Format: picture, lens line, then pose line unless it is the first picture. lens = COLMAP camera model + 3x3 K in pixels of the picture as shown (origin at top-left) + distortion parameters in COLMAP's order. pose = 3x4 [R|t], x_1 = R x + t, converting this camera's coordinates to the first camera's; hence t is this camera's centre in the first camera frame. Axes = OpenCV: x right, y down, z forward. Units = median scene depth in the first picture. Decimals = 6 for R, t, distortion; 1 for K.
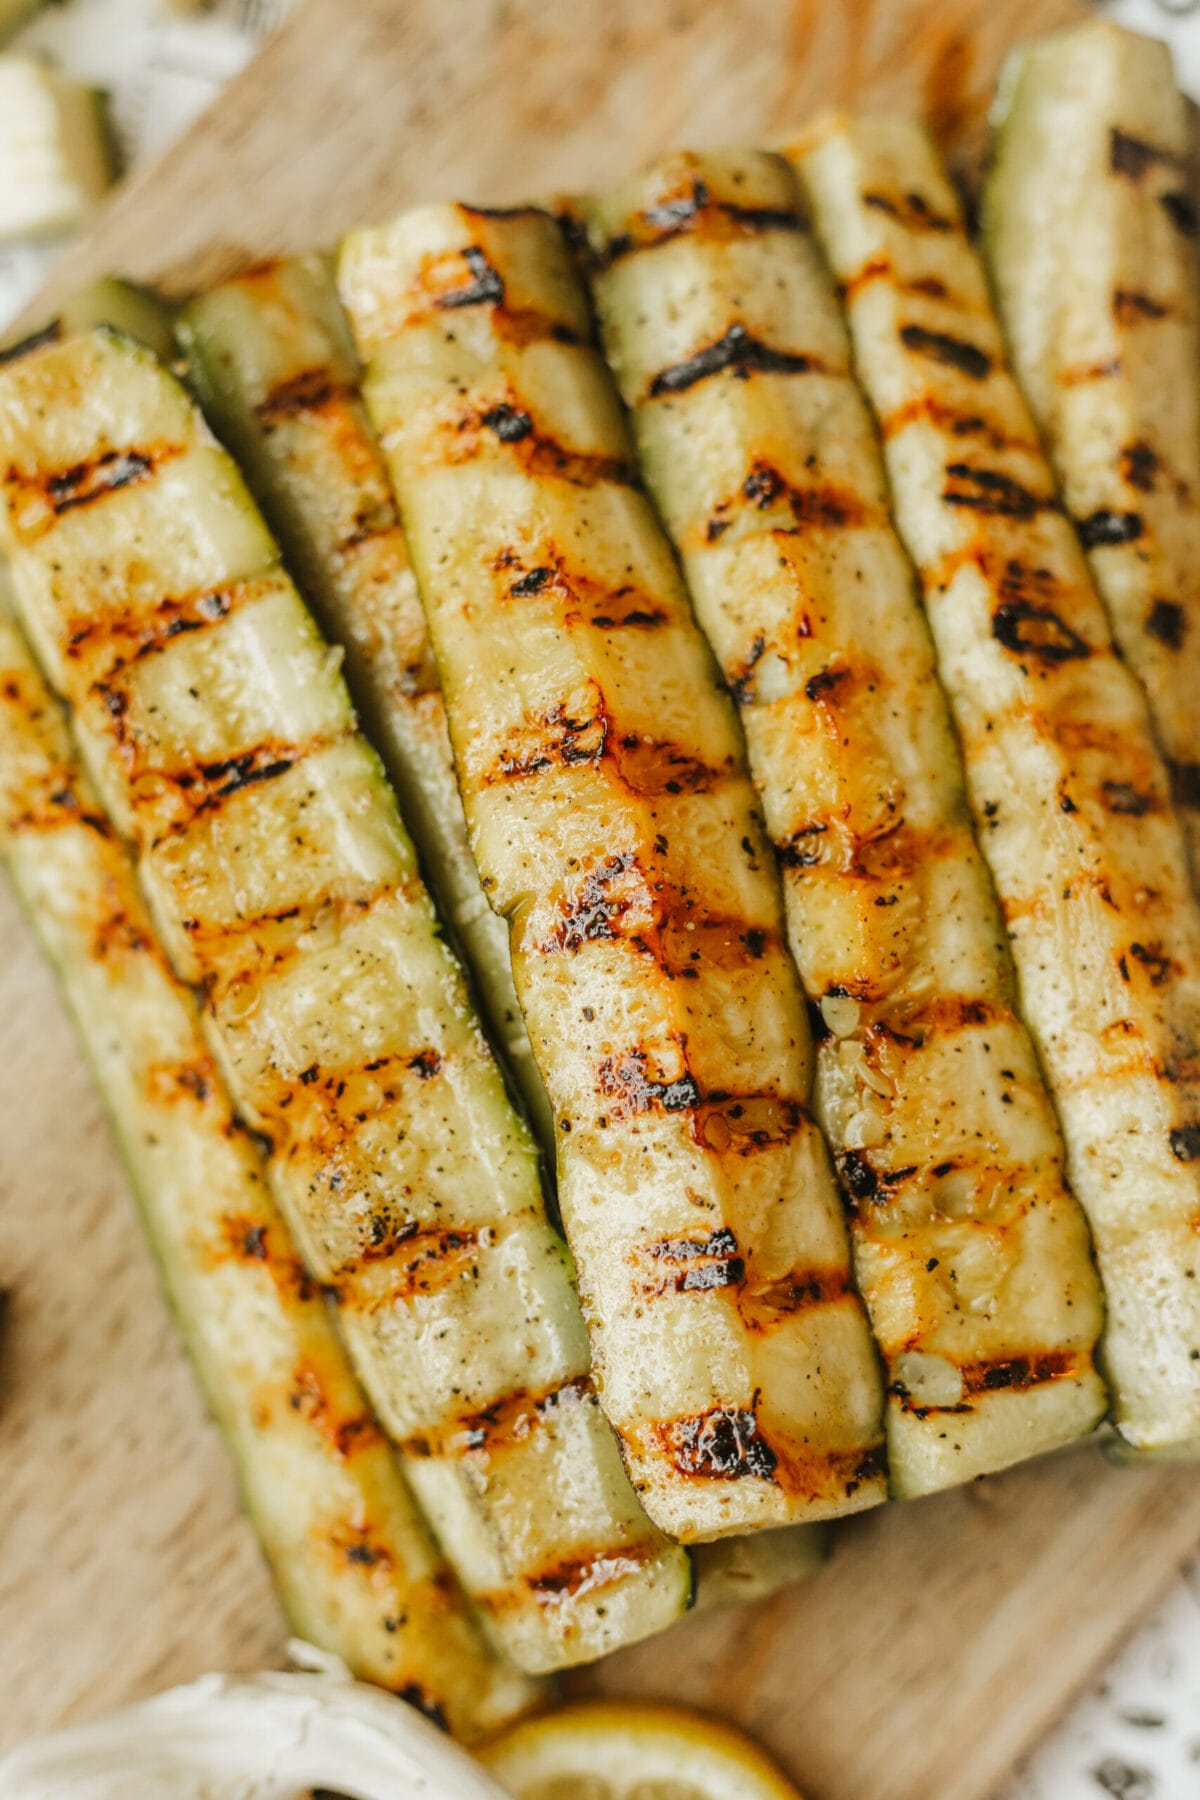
lens RADIAL K [[2948.8, 0, 600.0], [0, 2948.8, 900.0], [0, 0, 1]] dist [-0.011799, -0.022072]
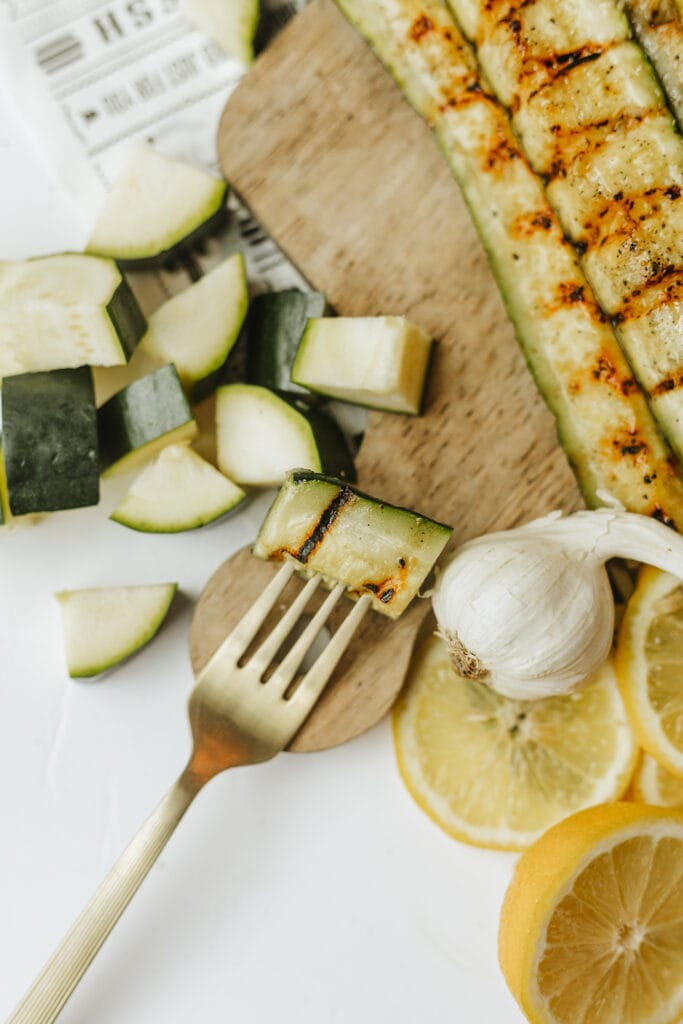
lens RADIAL K [[1677.6, 0, 341.5], [0, 1677.6, 512.0], [0, 0, 1]] dist [-0.011799, -0.022072]
pose [[0.999807, -0.005137, -0.018988, -0.264205], [0.004640, 0.999649, -0.026079, 0.301746], [0.019115, 0.025986, 0.999480, -0.161998]]
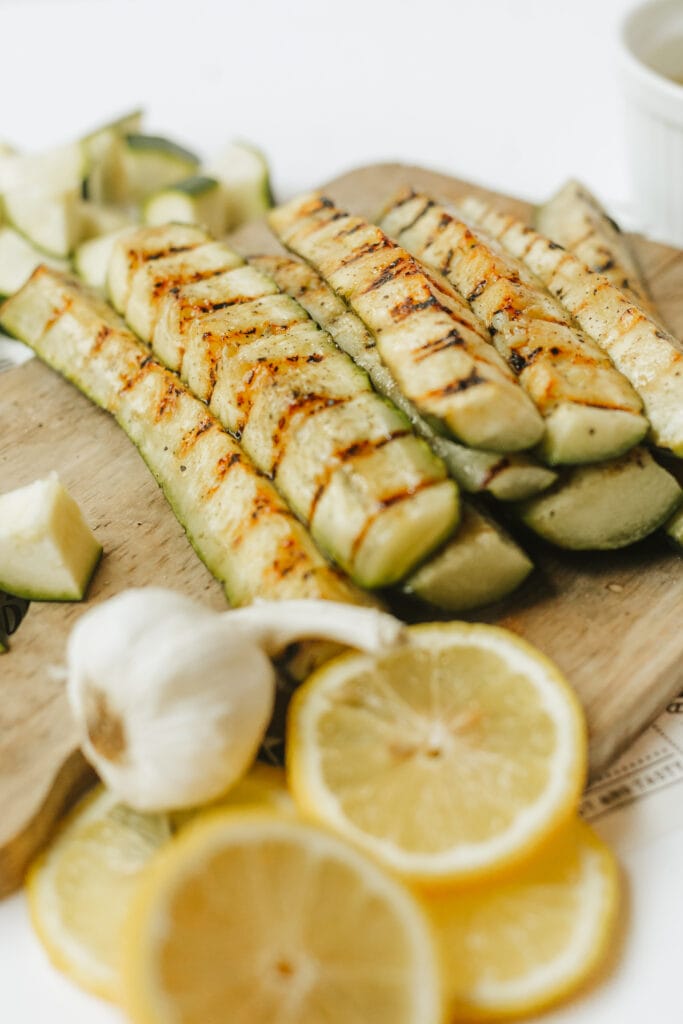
lens RADIAL K [[1836.5, 0, 374.0], [0, 1836.5, 510.6], [0, 0, 1]] dist [-0.011278, 0.005000]
pose [[0.997715, -0.063863, 0.022066, -0.051693], [0.058795, 0.659648, -0.749271, 1.127023], [0.033295, 0.748857, 0.661895, 0.184326]]
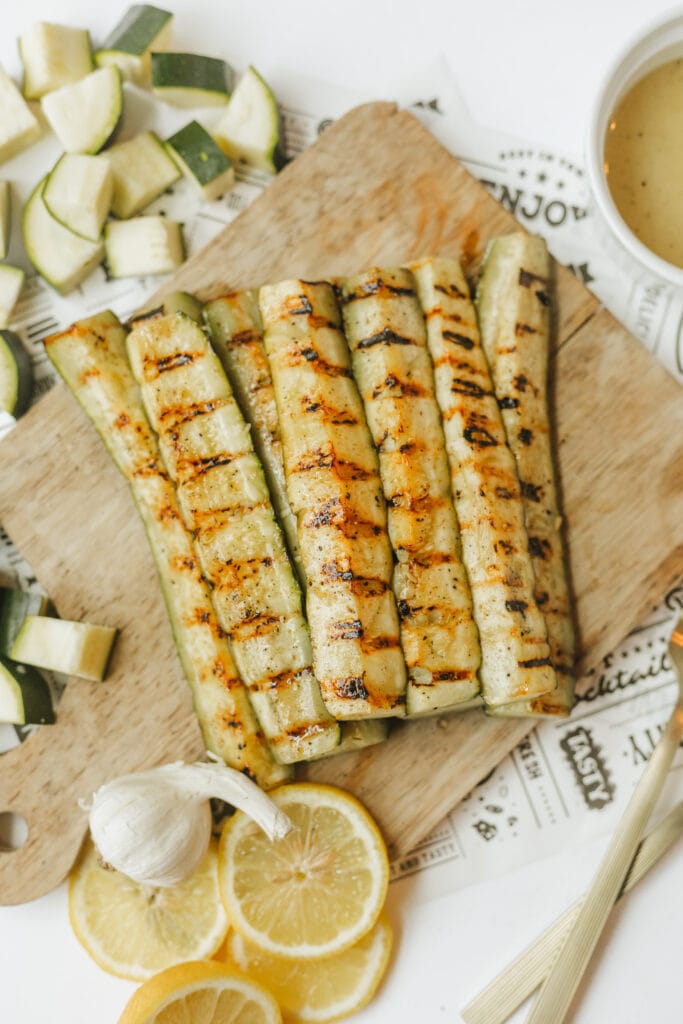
lens RADIAL K [[1563.7, 0, 341.5], [0, 1563.7, 512.0], [0, 0, 1]] dist [-0.034292, 0.012972]
pose [[0.996965, 0.077006, -0.011446, 0.032227], [-0.077179, 0.996896, -0.015563, 0.022957], [0.010212, 0.016399, 0.999813, -0.613835]]
